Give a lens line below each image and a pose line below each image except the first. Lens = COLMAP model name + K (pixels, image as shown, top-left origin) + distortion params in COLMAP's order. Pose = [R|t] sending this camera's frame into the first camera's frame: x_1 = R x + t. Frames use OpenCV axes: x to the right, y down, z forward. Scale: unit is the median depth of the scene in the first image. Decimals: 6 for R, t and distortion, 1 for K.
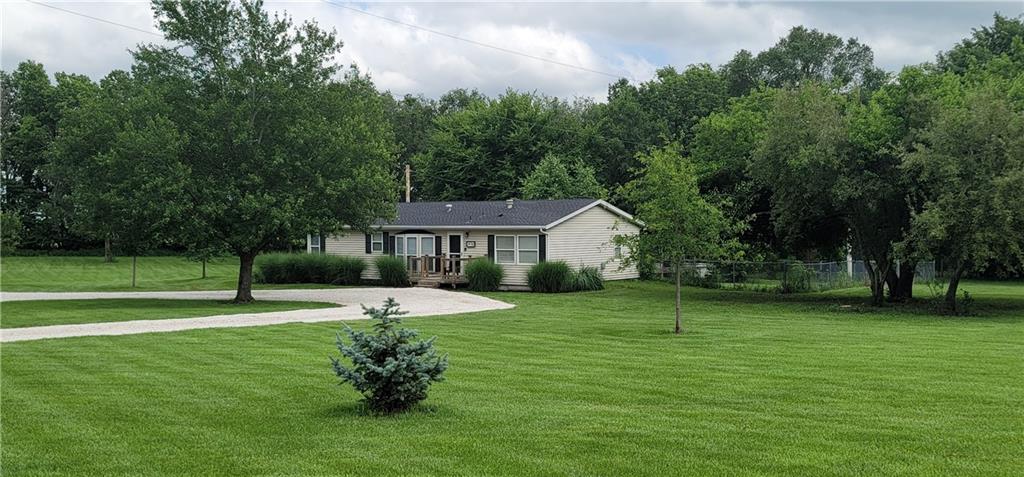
lens RADIAL K [[814.2, 0, 490.4], [0, 814.2, 219.2], [0, 0, 1]] dist [0.089673, 0.001250]
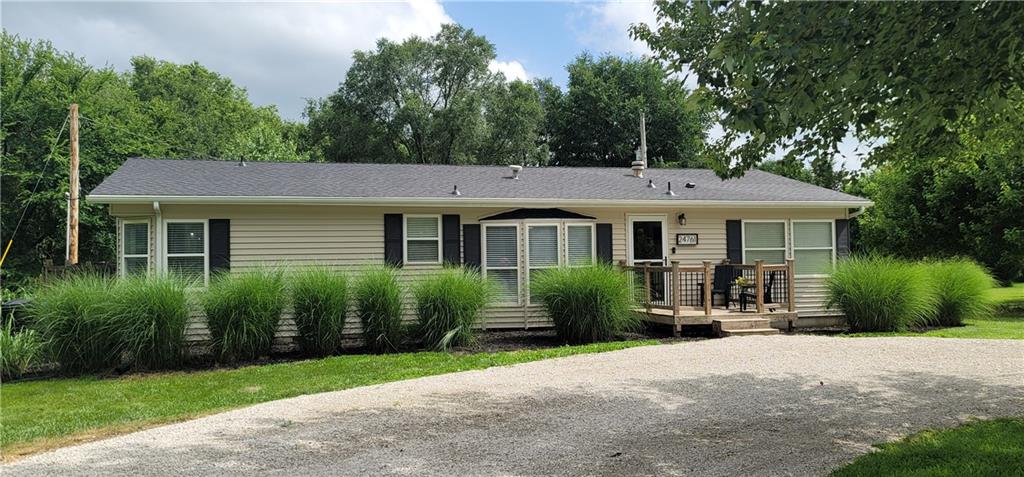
lens RADIAL K [[814.2, 0, 490.4], [0, 814.2, 219.2], [0, 0, 1]] dist [0.089673, 0.001250]
pose [[0.666564, 0.033234, 0.744707, -0.444360], [0.007462, 0.998658, -0.051245, 0.041106], [-0.745411, 0.039715, 0.665421, 0.745056]]
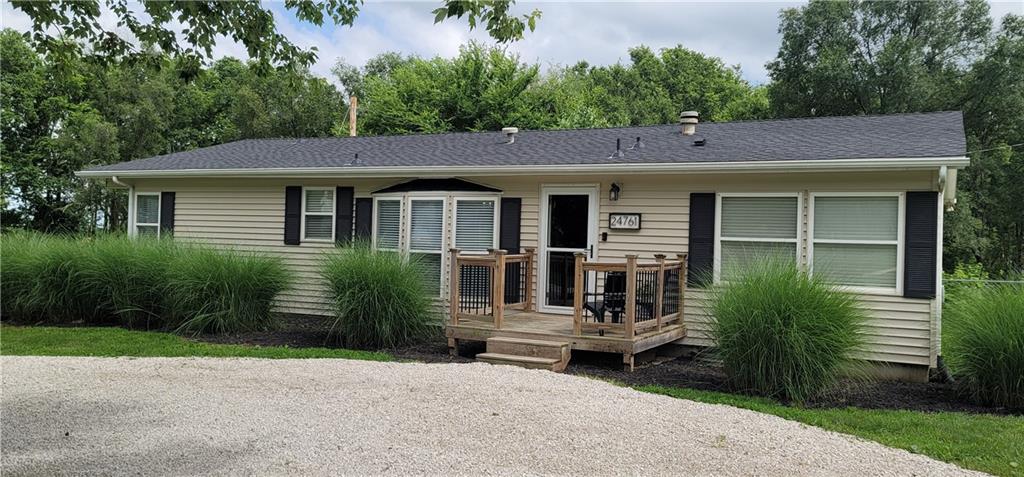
lens RADIAL K [[814.2, 0, 490.4], [0, 814.2, 219.2], [0, 0, 1]] dist [0.089673, 0.001250]
pose [[0.991084, 0.036475, 0.128146, -0.115874], [-0.033862, 0.999173, -0.022512, 0.037649], [-0.128862, 0.017972, 0.991500, 0.664093]]
